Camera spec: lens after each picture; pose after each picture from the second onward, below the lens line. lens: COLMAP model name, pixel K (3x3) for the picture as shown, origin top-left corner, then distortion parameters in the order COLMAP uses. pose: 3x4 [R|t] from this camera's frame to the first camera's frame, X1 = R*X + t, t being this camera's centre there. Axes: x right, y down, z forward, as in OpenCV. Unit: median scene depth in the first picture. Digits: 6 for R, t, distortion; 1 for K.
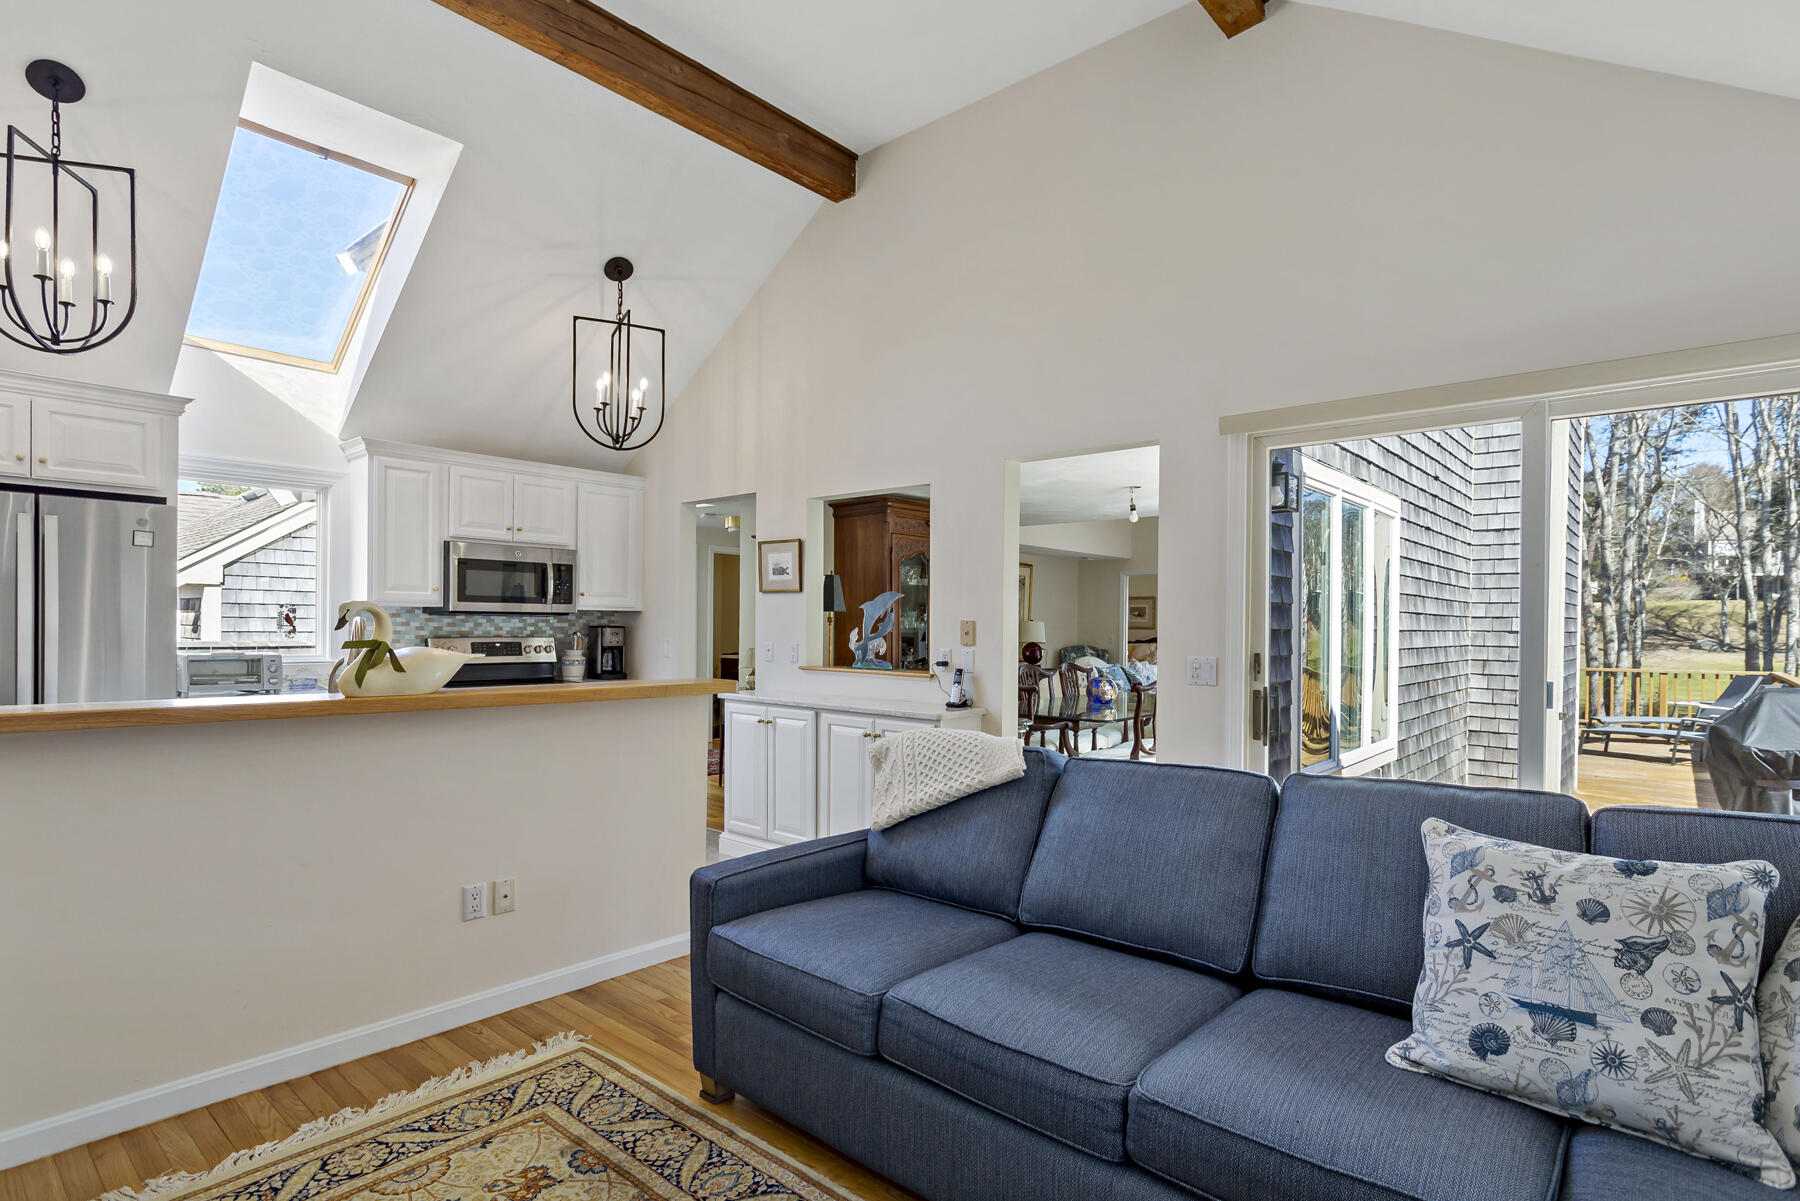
lens RADIAL K [[894.6, 0, 919.0], [0, 894.6, 615.4], [0, 0, 1]] dist [0.001717, 0.003516]
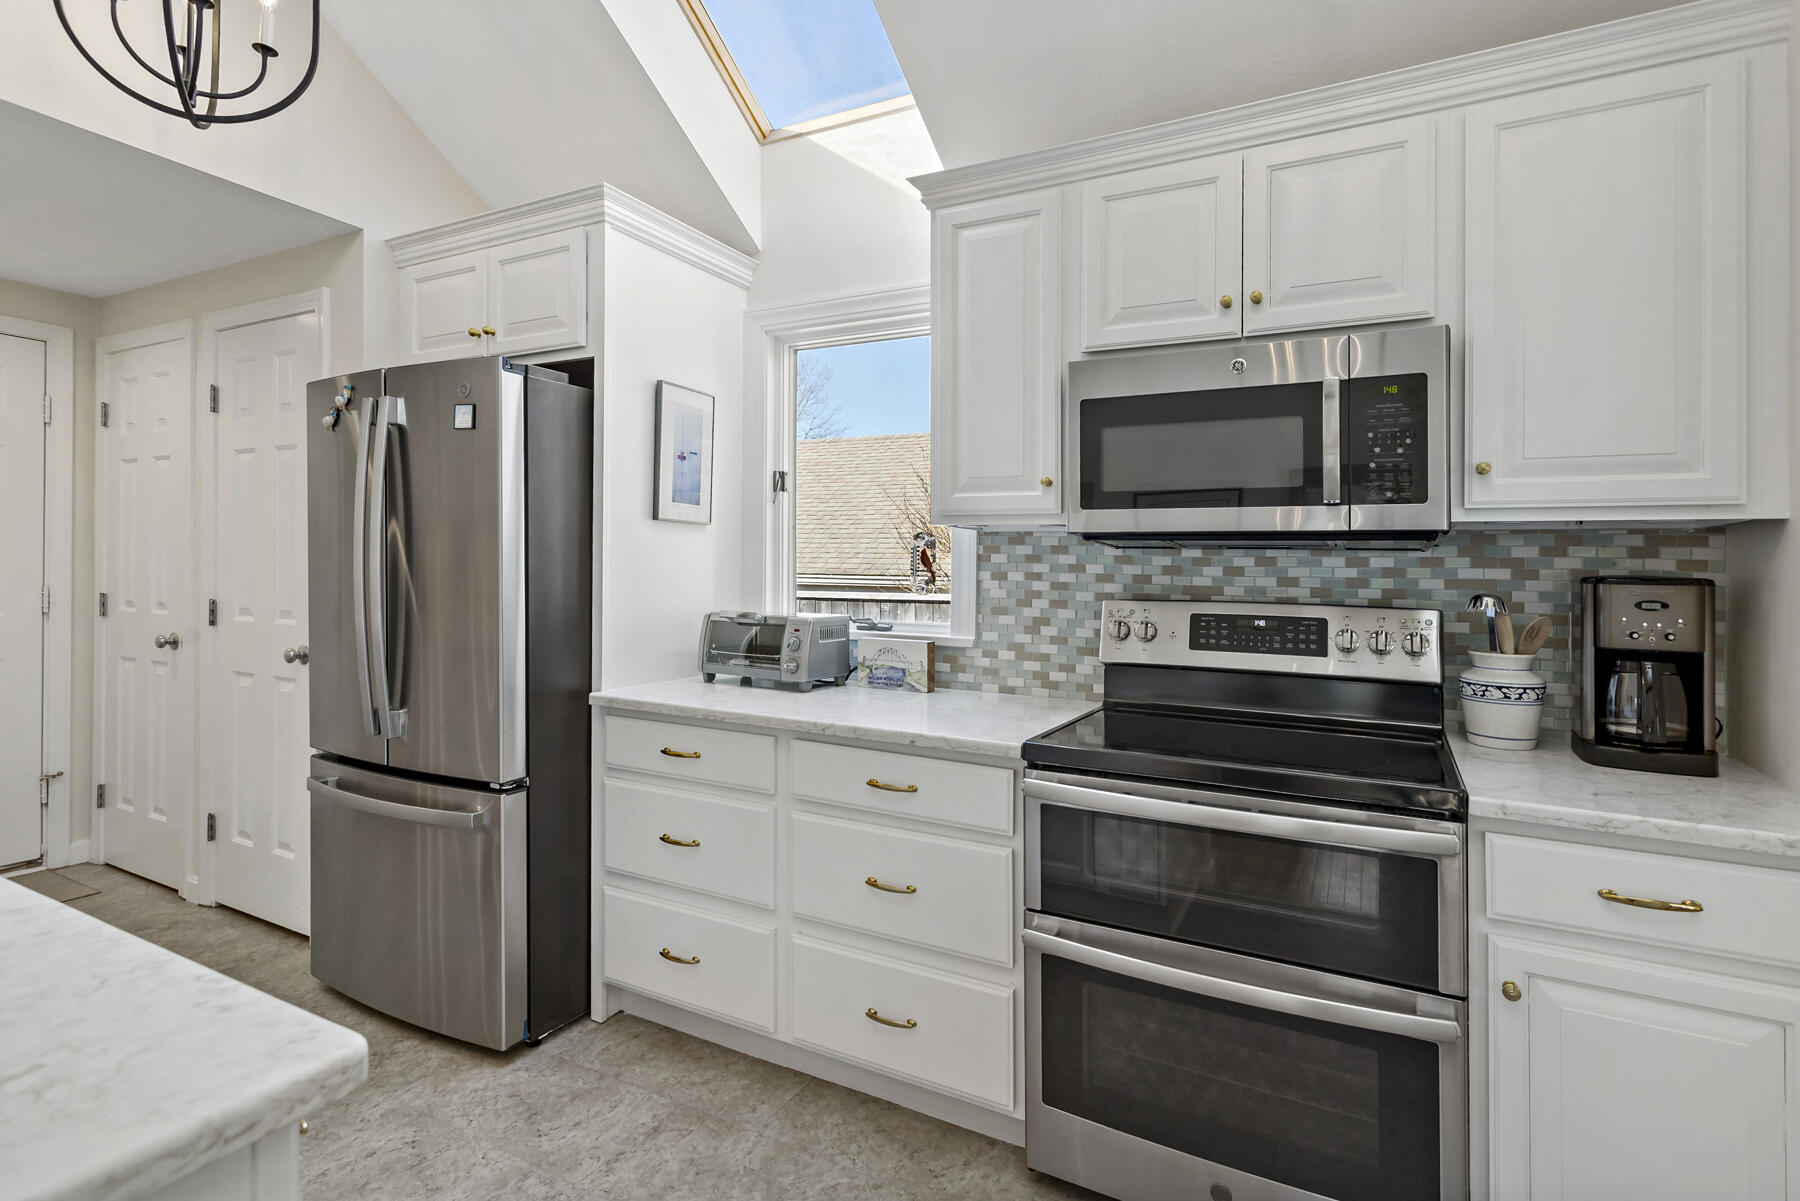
lens RADIAL K [[894.6, 0, 875.4], [0, 894.6, 537.7], [0, 0, 1]] dist [0.001717, 0.003516]
pose [[0.193468, -0.043043, -0.980162, -0.128922], [-0.006168, 0.998964, -0.045087, 0.014815], [0.981087, 0.014769, 0.193002, 0.776832]]
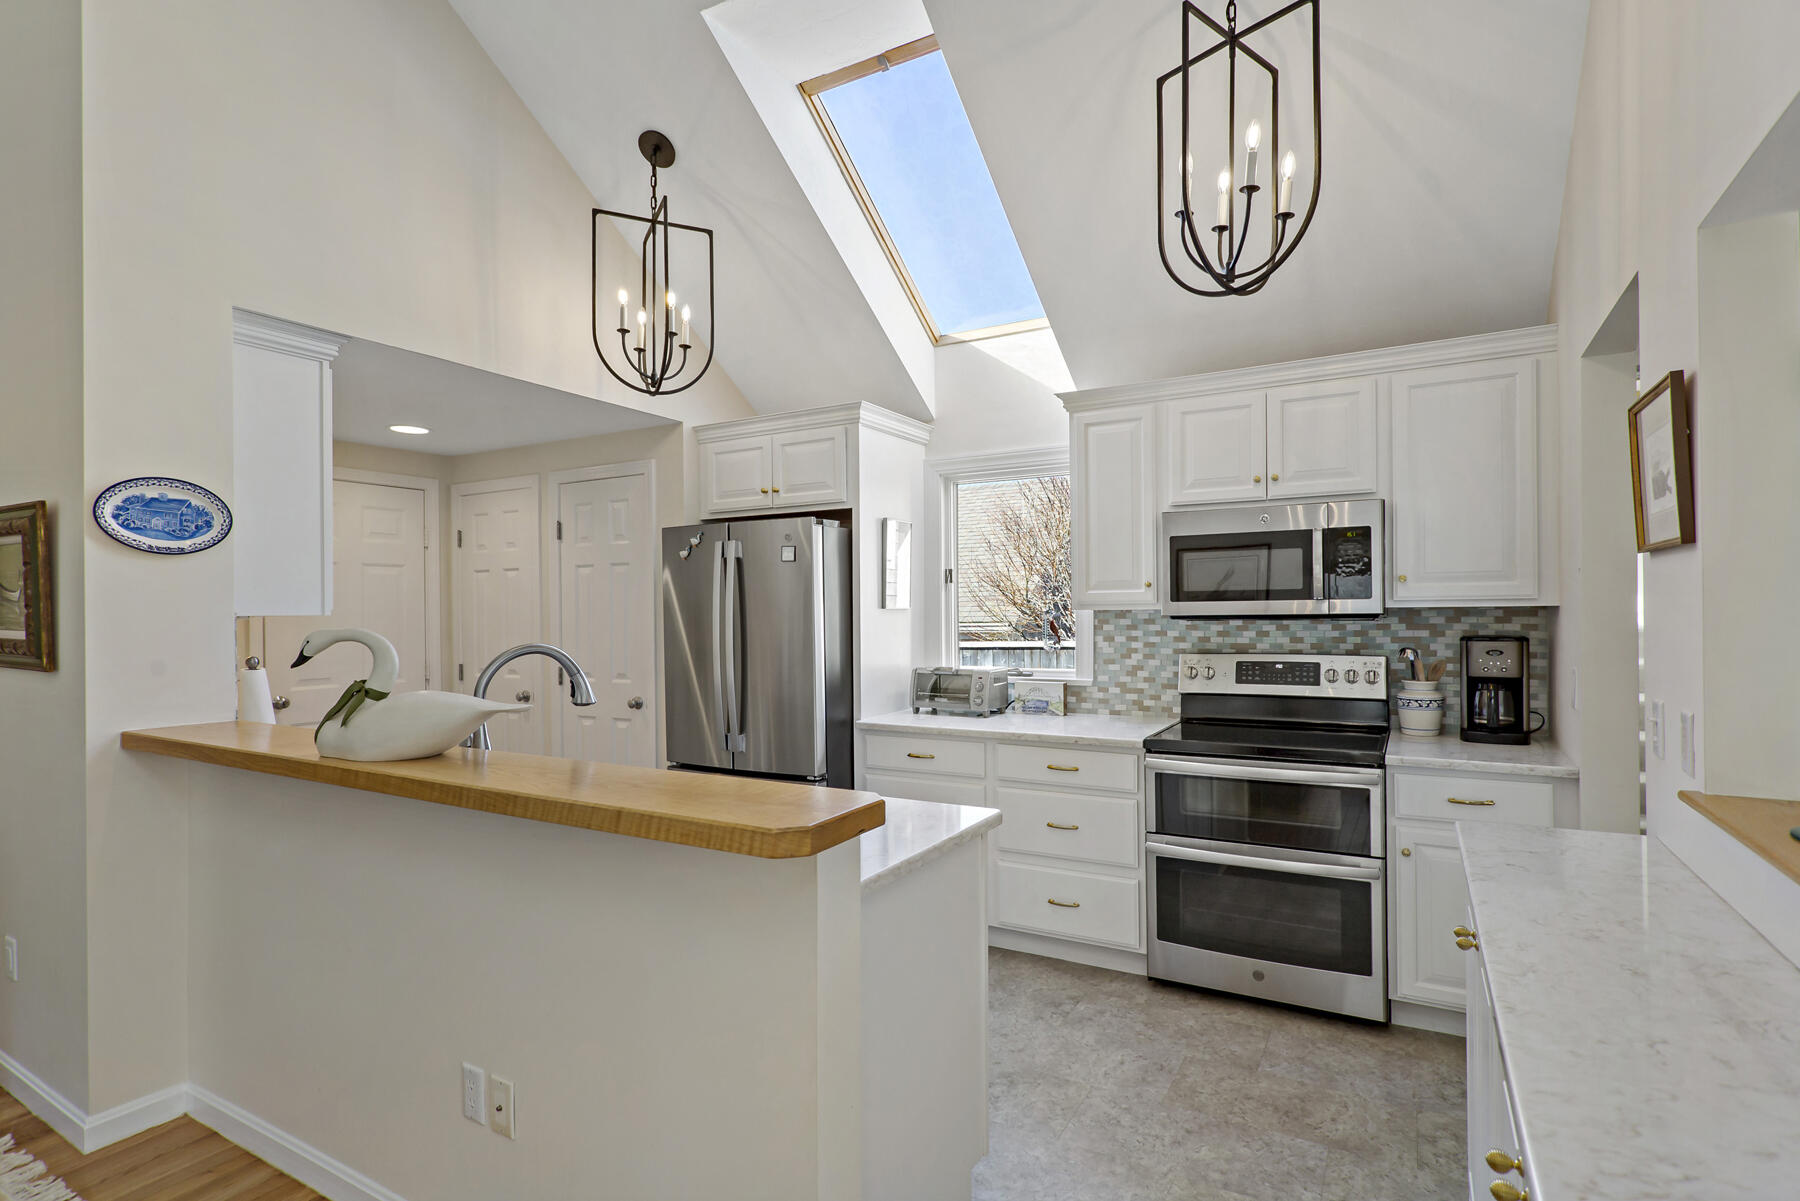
lens RADIAL K [[894.6, 0, 890.8], [0, 894.6, 619.9], [0, 0, 1]] dist [0.001717, 0.003516]
pose [[0.181181, -0.002975, -0.983445, 0.099019], [0.021976, 0.999758, 0.001024, -0.006569], [0.983204, -0.021798, 0.181203, 0.628677]]
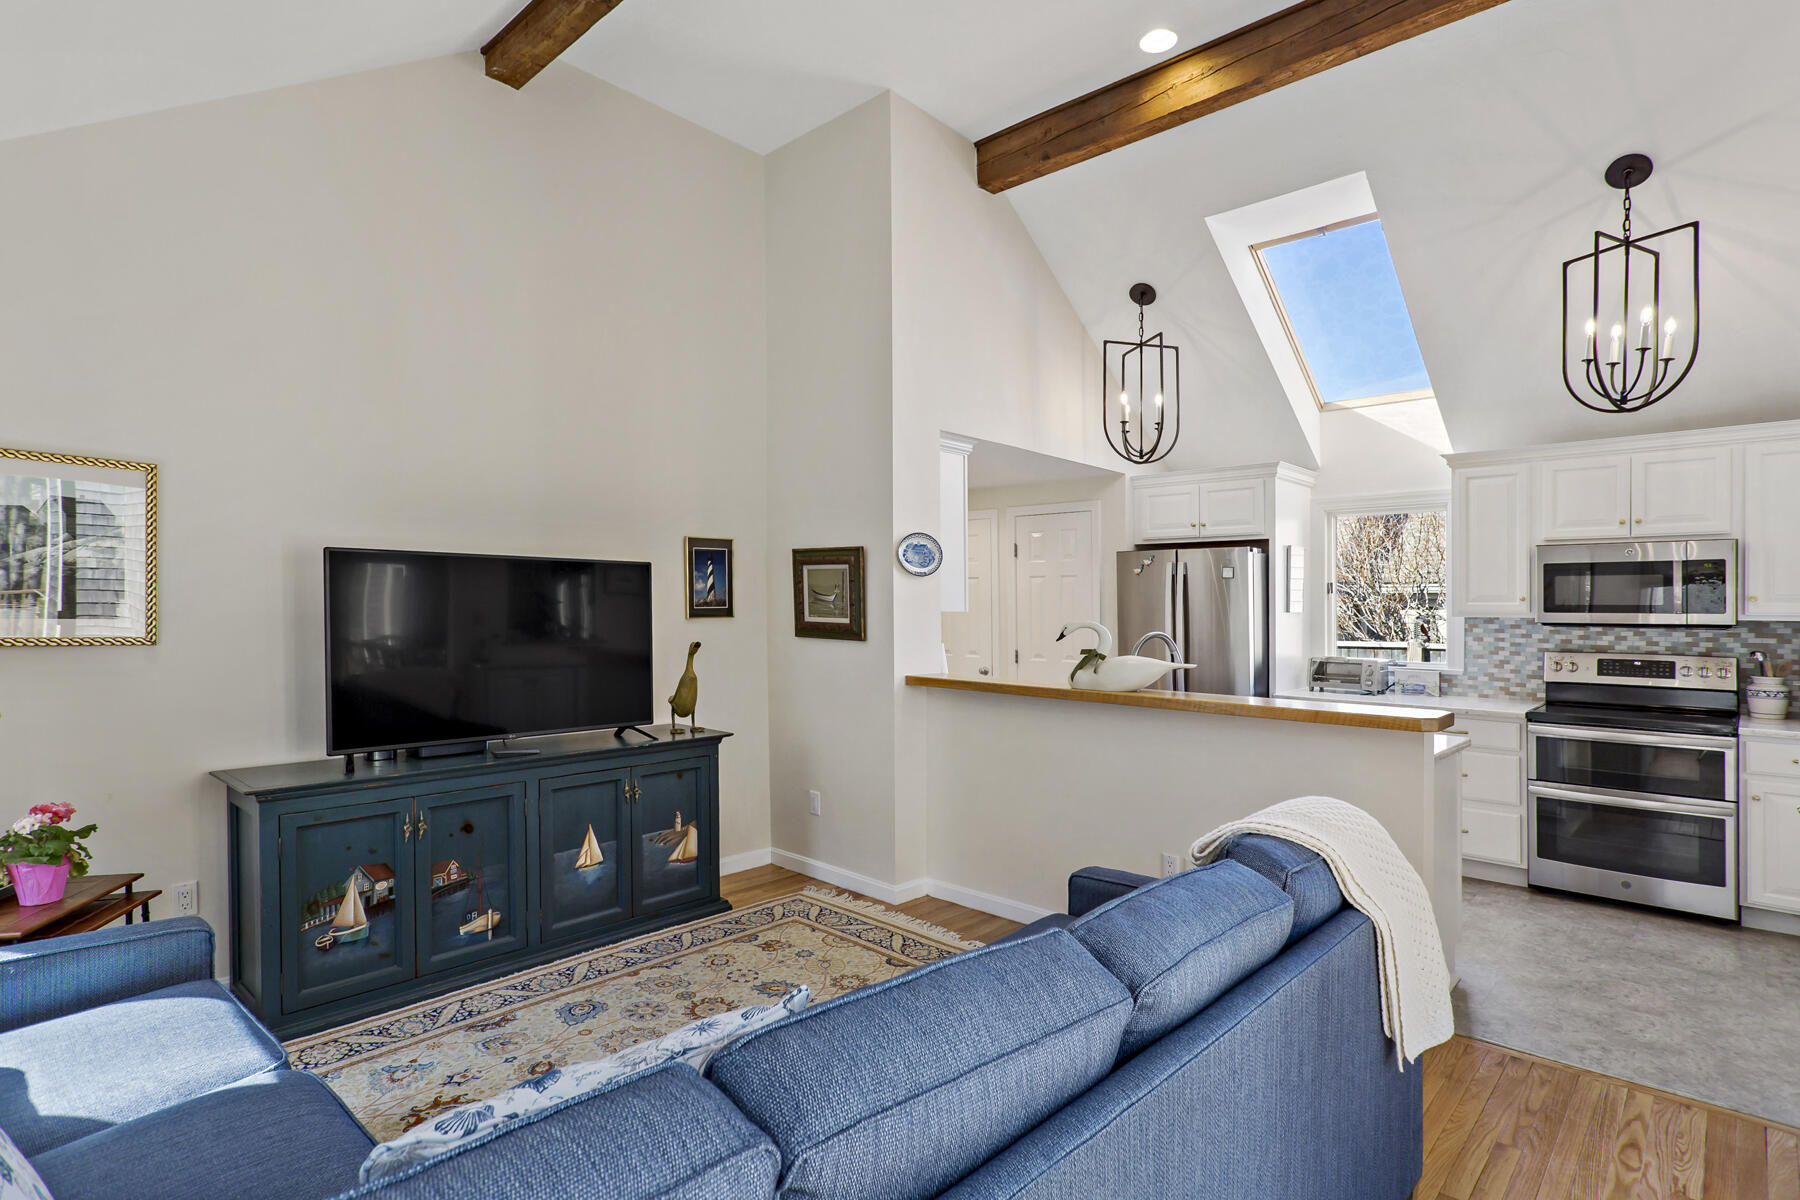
lens RADIAL K [[894.6, 0, 900.1], [0, 894.6, 606.5], [0, 0, 1]] dist [0.001717, 0.003516]
pose [[-0.043311, -0.013189, -0.998975, 0.384145], [0.001806, 0.999910, -0.013280, -0.009634], [0.999060, -0.002380, -0.043283, 0.367950]]
